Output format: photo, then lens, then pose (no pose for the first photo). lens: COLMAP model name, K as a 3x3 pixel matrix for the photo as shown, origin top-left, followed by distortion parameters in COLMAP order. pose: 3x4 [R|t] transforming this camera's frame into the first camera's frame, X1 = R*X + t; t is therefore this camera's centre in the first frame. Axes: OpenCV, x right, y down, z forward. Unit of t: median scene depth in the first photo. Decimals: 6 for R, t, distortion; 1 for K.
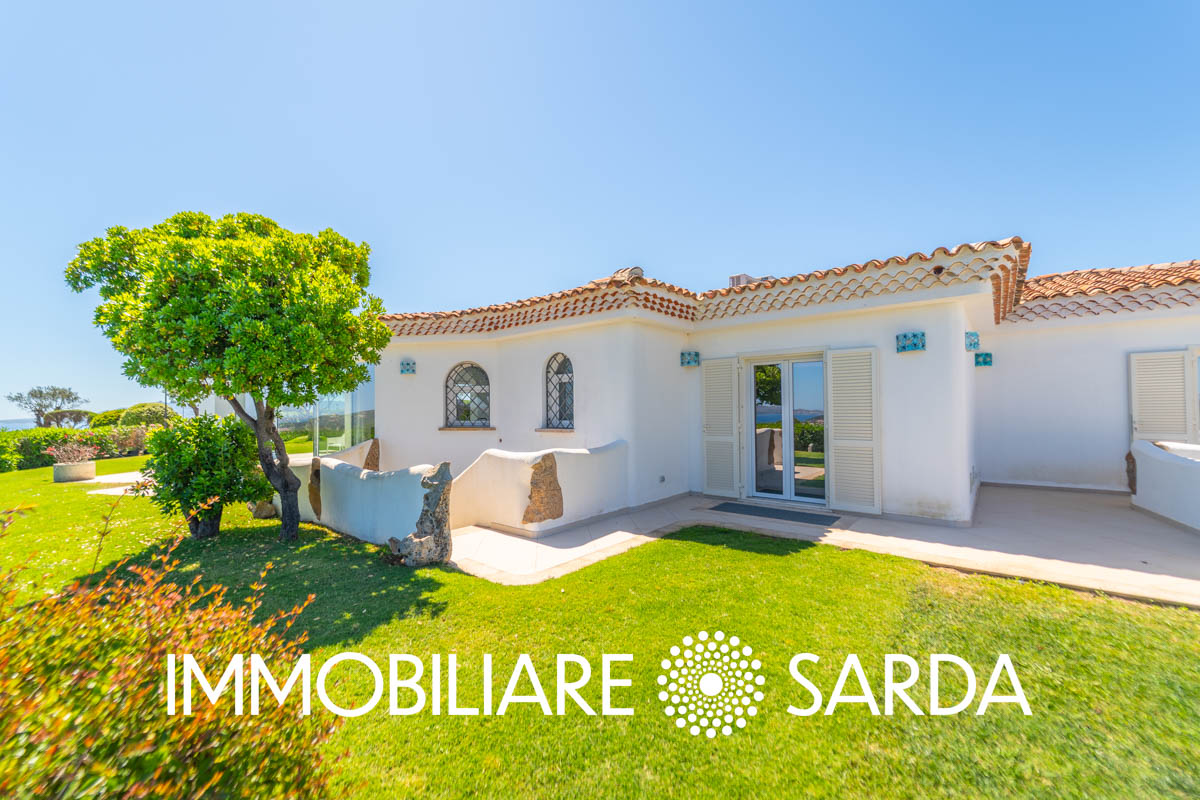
lens RADIAL K [[479.7, 0, 601.6], [0, 479.7, 400.8], [0, 0, 1]] dist [0.003492, -0.000755]
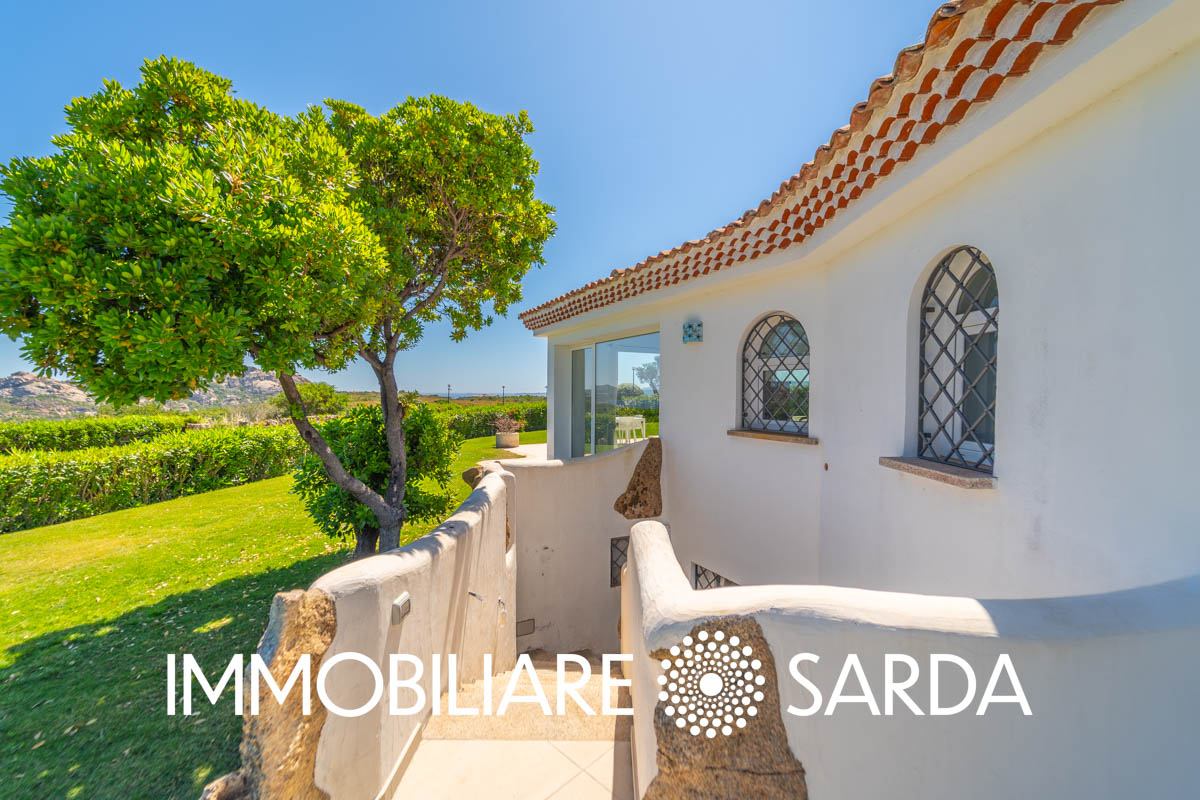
lens RADIAL K [[479.7, 0, 604.2], [0, 479.7, 402.0], [0, 0, 1]] dist [0.003492, -0.000755]
pose [[0.633848, 0.031215, -0.772827, 0.028719], [0.004896, 0.999003, 0.044367, -0.008037], [0.773442, -0.031906, 0.633064, 0.755060]]
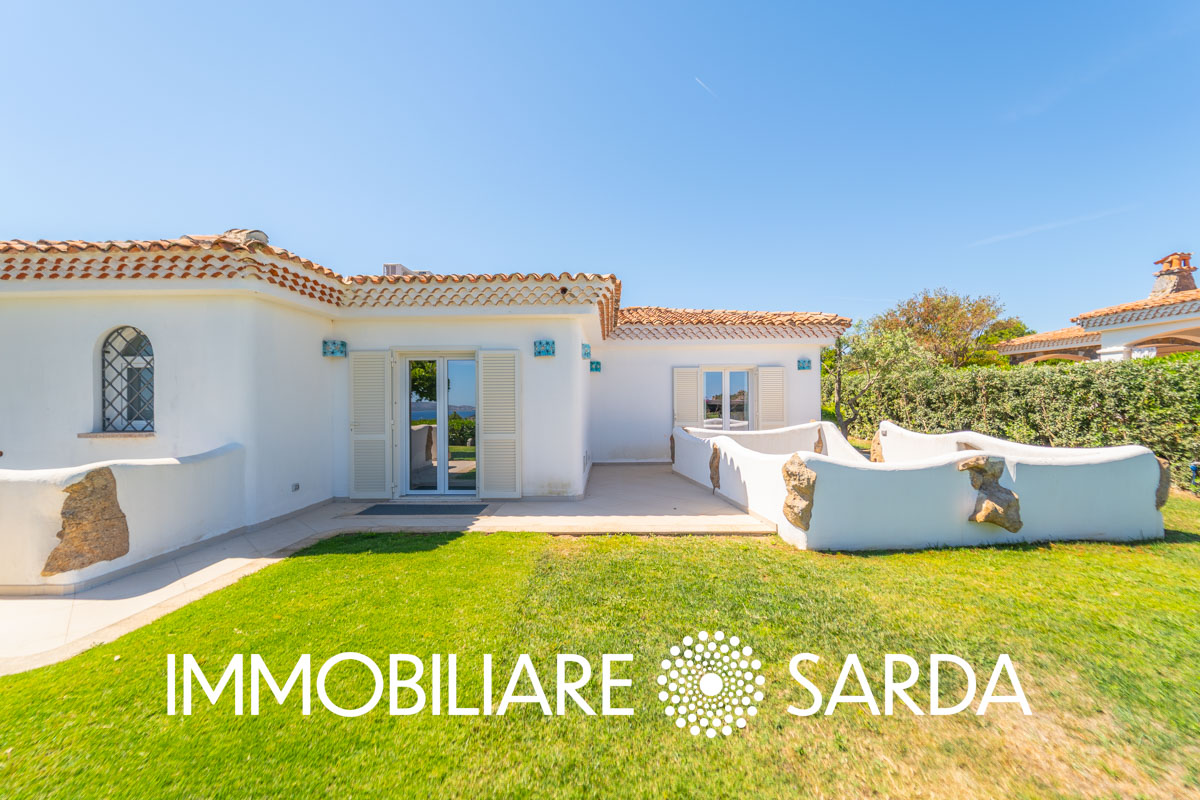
lens RADIAL K [[479.7, 0, 605.0], [0, 479.7, 401.7], [0, 0, 1]] dist [0.003492, -0.000755]
pose [[0.777371, 0.005786, 0.629015, 0.018589], [-0.011635, 0.999919, 0.005182, 0.000596], [-0.628934, -0.011347, 0.777376, -0.007454]]
